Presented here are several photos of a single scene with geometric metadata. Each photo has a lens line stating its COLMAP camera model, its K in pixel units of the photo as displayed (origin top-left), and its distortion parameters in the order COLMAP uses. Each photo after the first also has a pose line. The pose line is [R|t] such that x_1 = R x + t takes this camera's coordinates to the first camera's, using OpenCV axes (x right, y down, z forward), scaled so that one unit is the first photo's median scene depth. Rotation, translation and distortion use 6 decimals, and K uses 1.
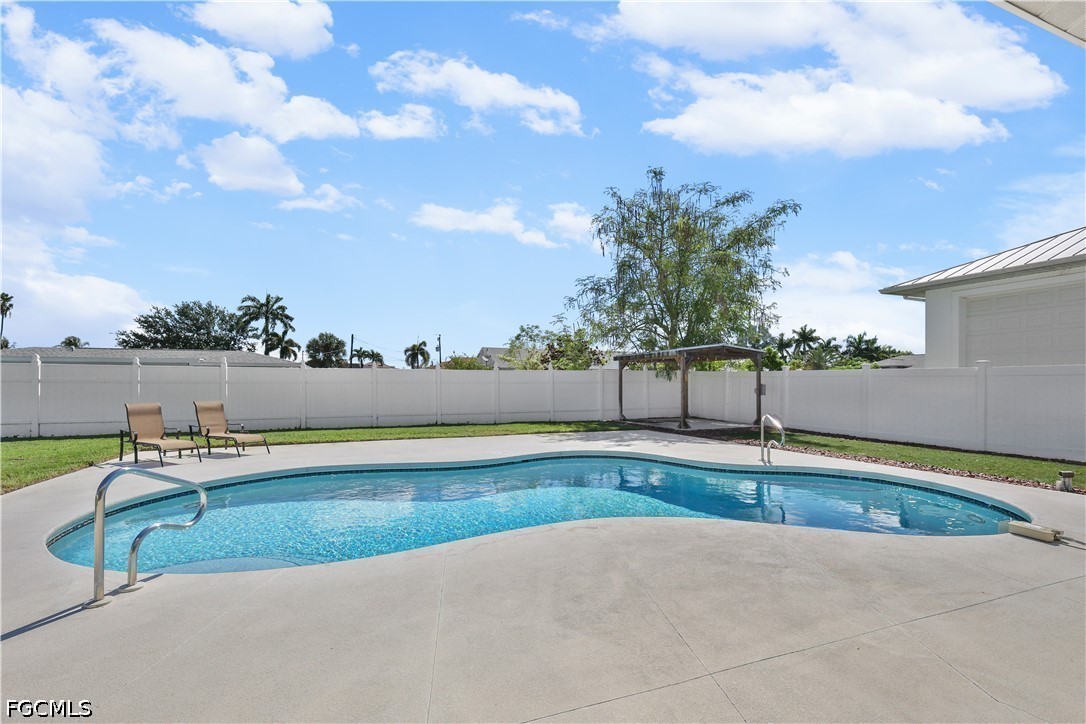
lens RADIAL K [[475.6, 0, 538.0], [0, 475.6, 379.6], [0, 0, 1]] dist [-0.000944, 0.000273]
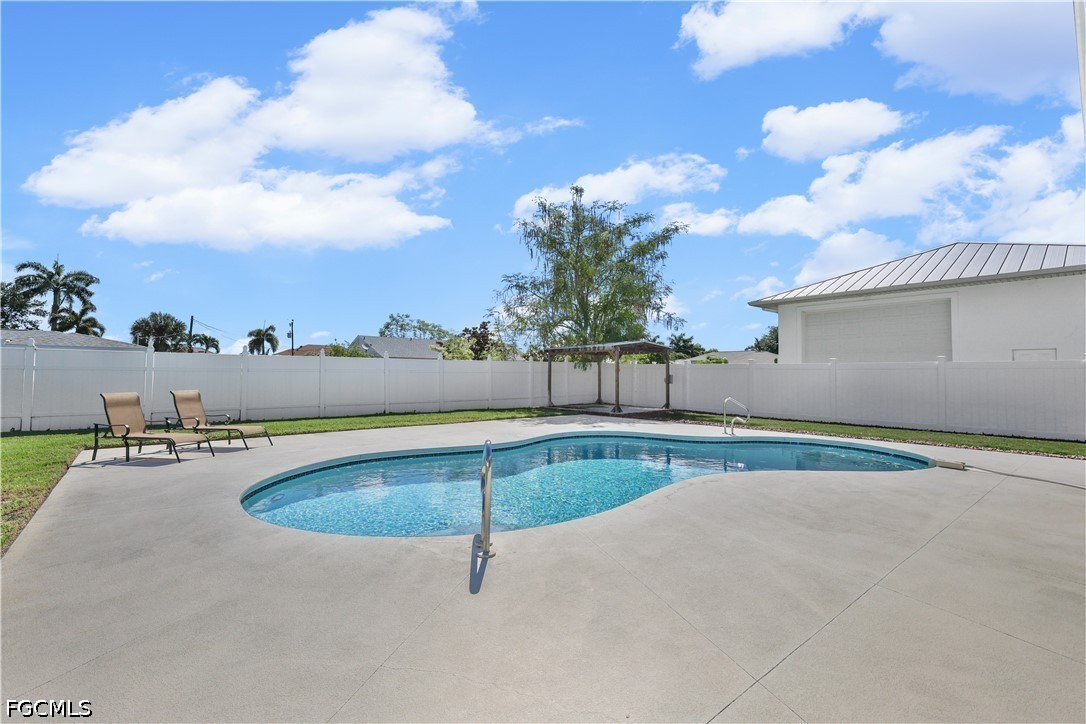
lens RADIAL K [[475.6, 0, 521.4], [0, 475.6, 354.2], [0, 0, 1]] dist [-0.000944, 0.000273]
pose [[0.950926, 0.018417, 0.308870, -0.222206], [-0.007913, 0.999348, -0.035226, 0.003036], [-0.309318, 0.031053, 0.950452, -0.027156]]
